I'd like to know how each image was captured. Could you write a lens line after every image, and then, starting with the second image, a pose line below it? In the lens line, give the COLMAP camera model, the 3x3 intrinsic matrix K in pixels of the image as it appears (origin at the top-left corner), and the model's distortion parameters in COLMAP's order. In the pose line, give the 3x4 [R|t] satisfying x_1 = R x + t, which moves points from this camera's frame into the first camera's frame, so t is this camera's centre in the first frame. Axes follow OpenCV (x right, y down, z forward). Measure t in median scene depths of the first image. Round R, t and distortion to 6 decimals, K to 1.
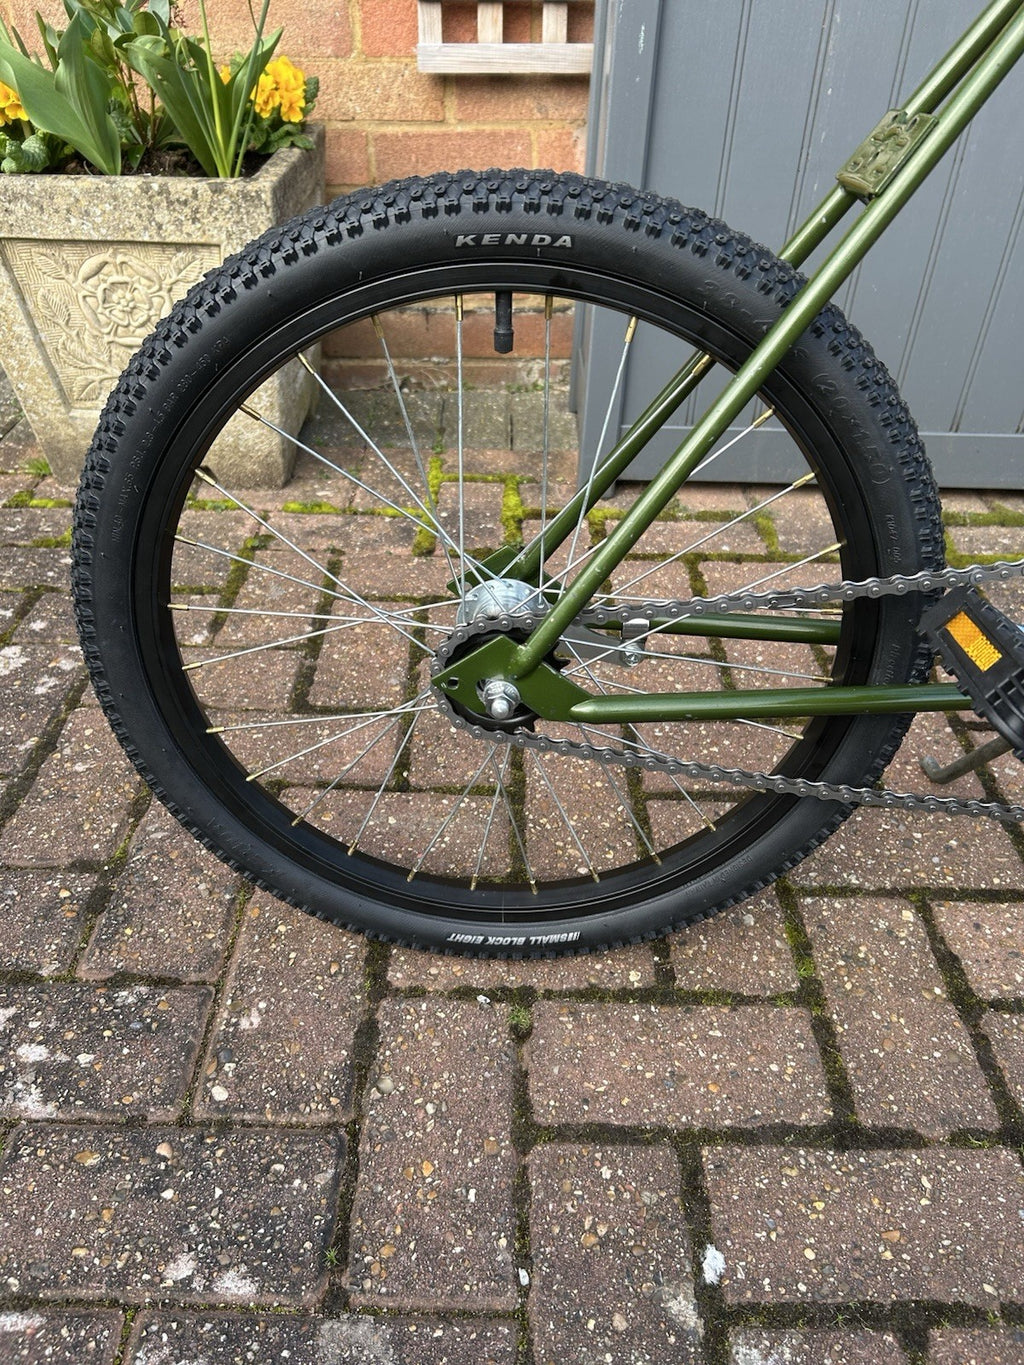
lens RADIAL K [[1029.2, 0, 504.5], [0, 1029.2, 689.6], [0, 0, 1]] dist [0.036708, -0.042186]
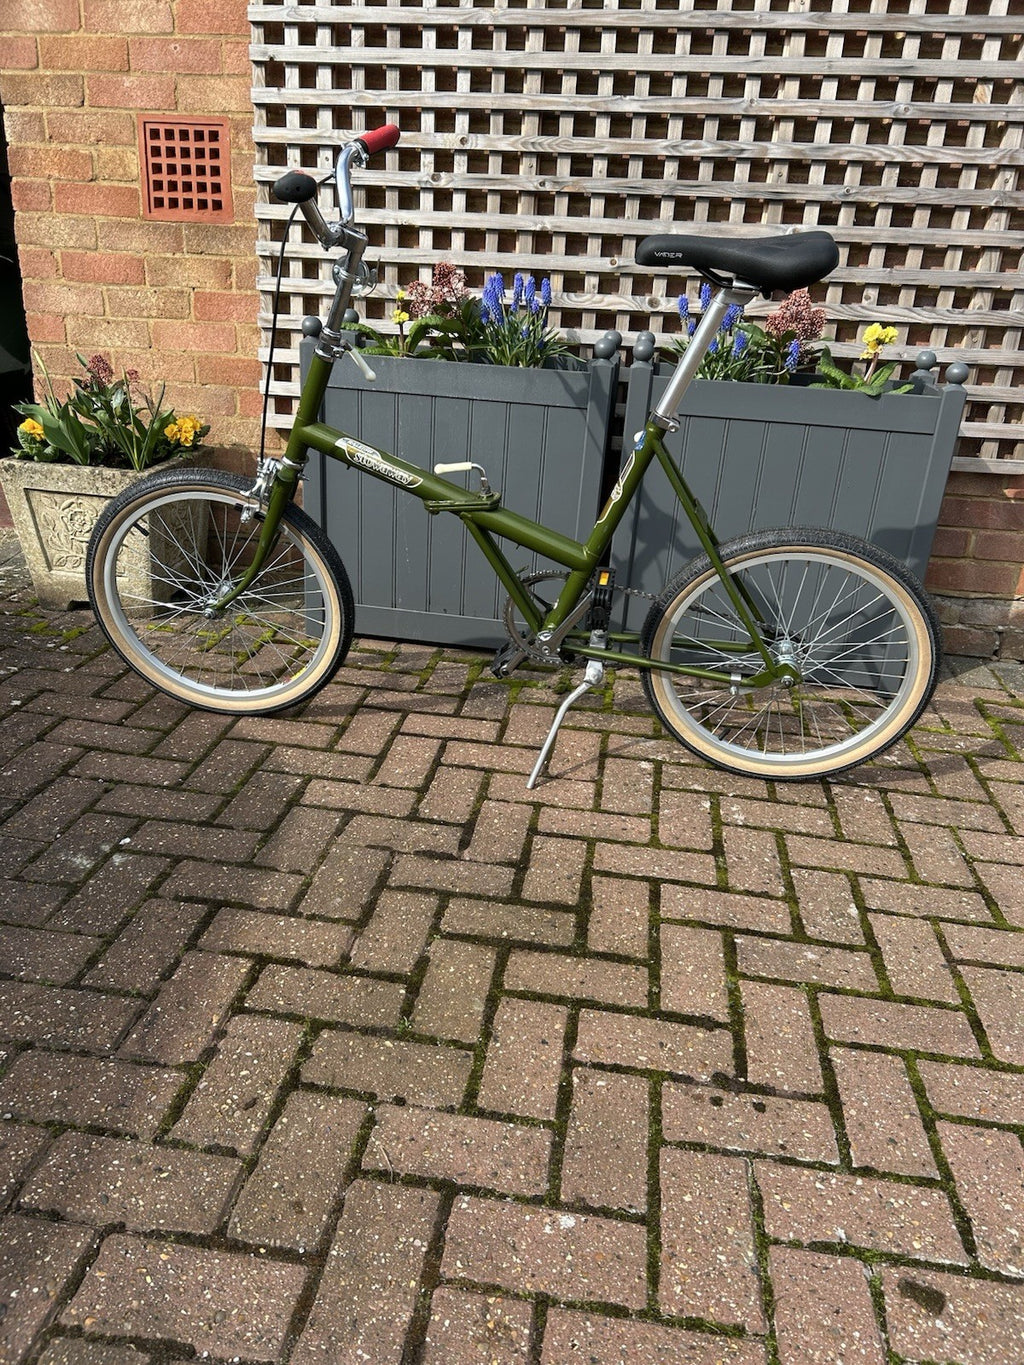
lens RADIAL K [[1029.2, 0, 508.1], [0, 1029.2, 683.4], [0, 0, 1]] dist [0.036708, -0.042186]
pose [[0.990439, 0.086550, -0.107426, 0.782977], [-0.110579, 0.963677, -0.243102, 0.372674], [0.082483, 0.252656, 0.964034, -0.902418]]
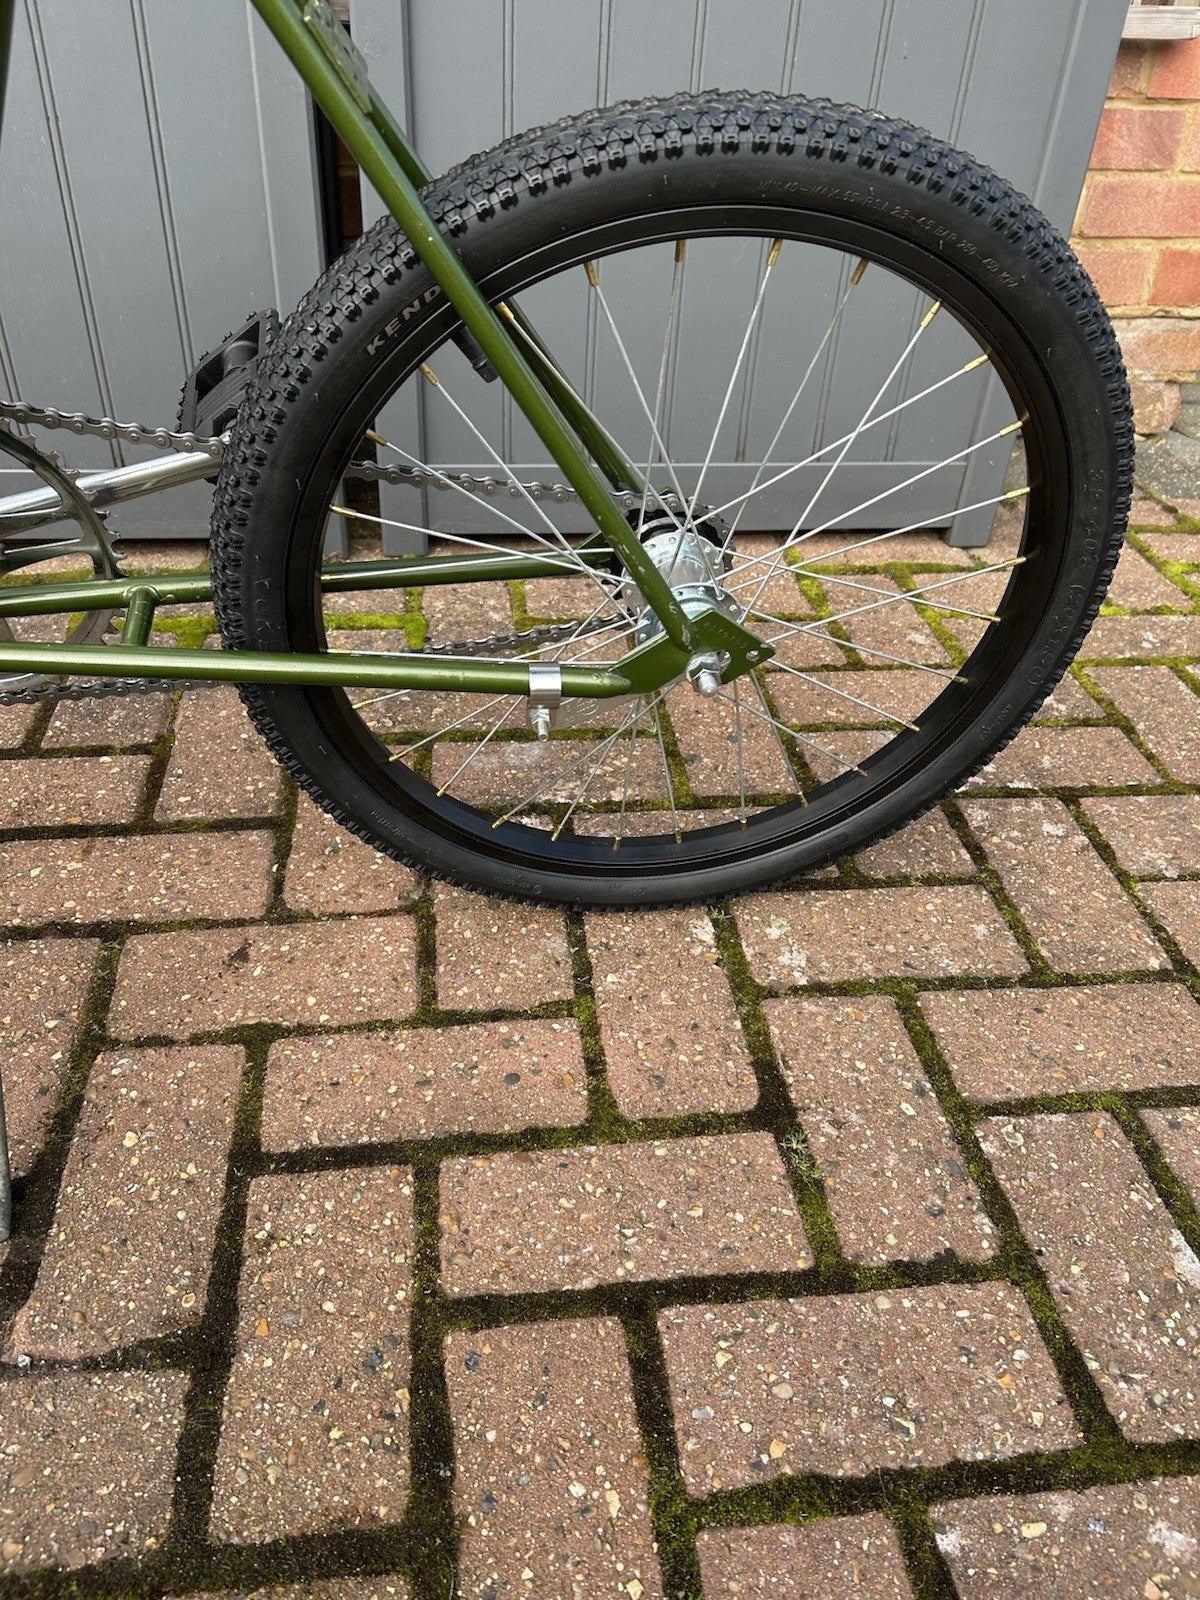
lens RADIAL K [[1206.4, 0, 590.8], [0, 1206.4, 810.4], [0, 0, 1]] dist [0.036708, -0.042186]
pose [[0.991401, -0.059505, 0.116543, 0.783724], [0.059059, 0.998228, 0.007284, 0.033625], [-0.116770, -0.000338, 0.993159, 0.037946]]
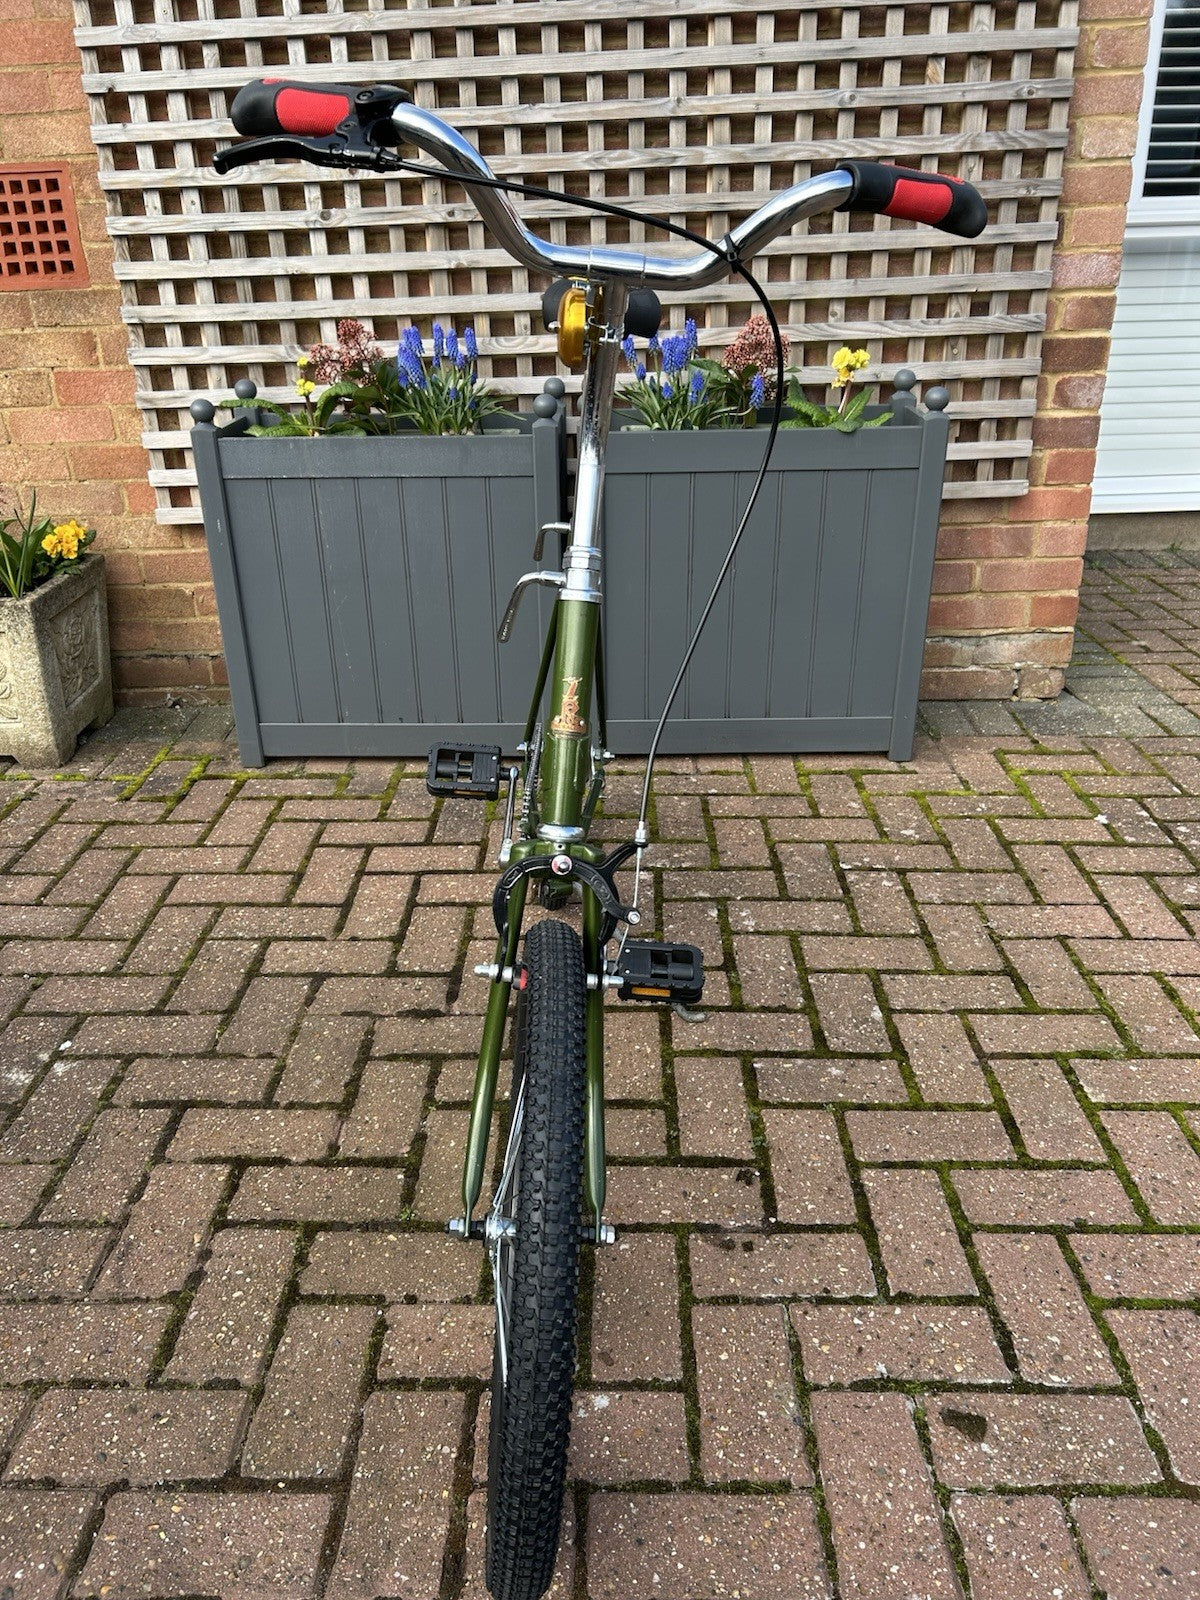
lens RADIAL K [[1206.4, 0, 589.6], [0, 1206.4, 806.6], [0, 0, 1]] dist [0.036708, -0.042186]
pose [[0.999157, -0.028659, -0.029378, 0.812838], [0.022344, 0.980274, -0.196375, 0.311177], [0.034427, 0.195553, 0.980089, -0.995854]]
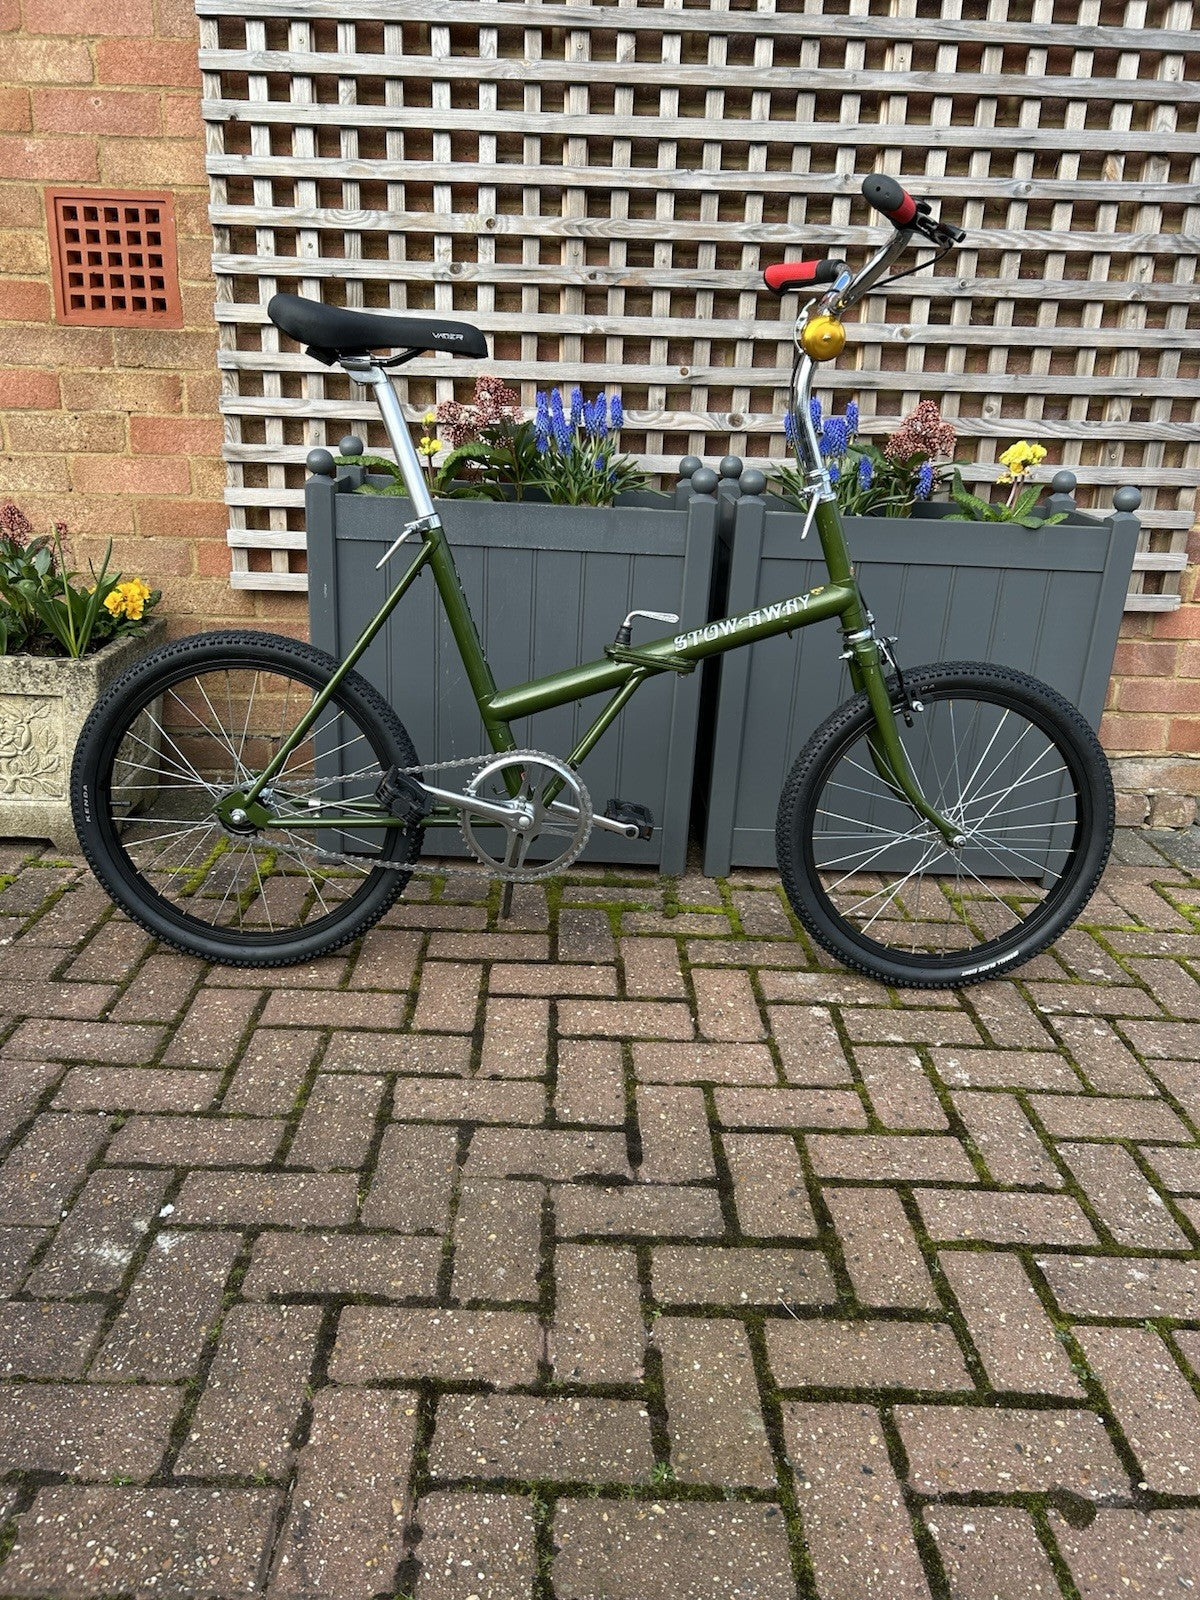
lens RADIAL K [[1206.4, 0, 592.8], [0, 1206.4, 794.5], [0, 0, 1]] dist [0.036708, -0.042186]
pose [[0.999327, 0.016837, 0.032585, 0.479052], [-0.006606, 0.956502, -0.291652, 0.245443], [-0.036078, 0.291240, 0.955969, -0.751714]]
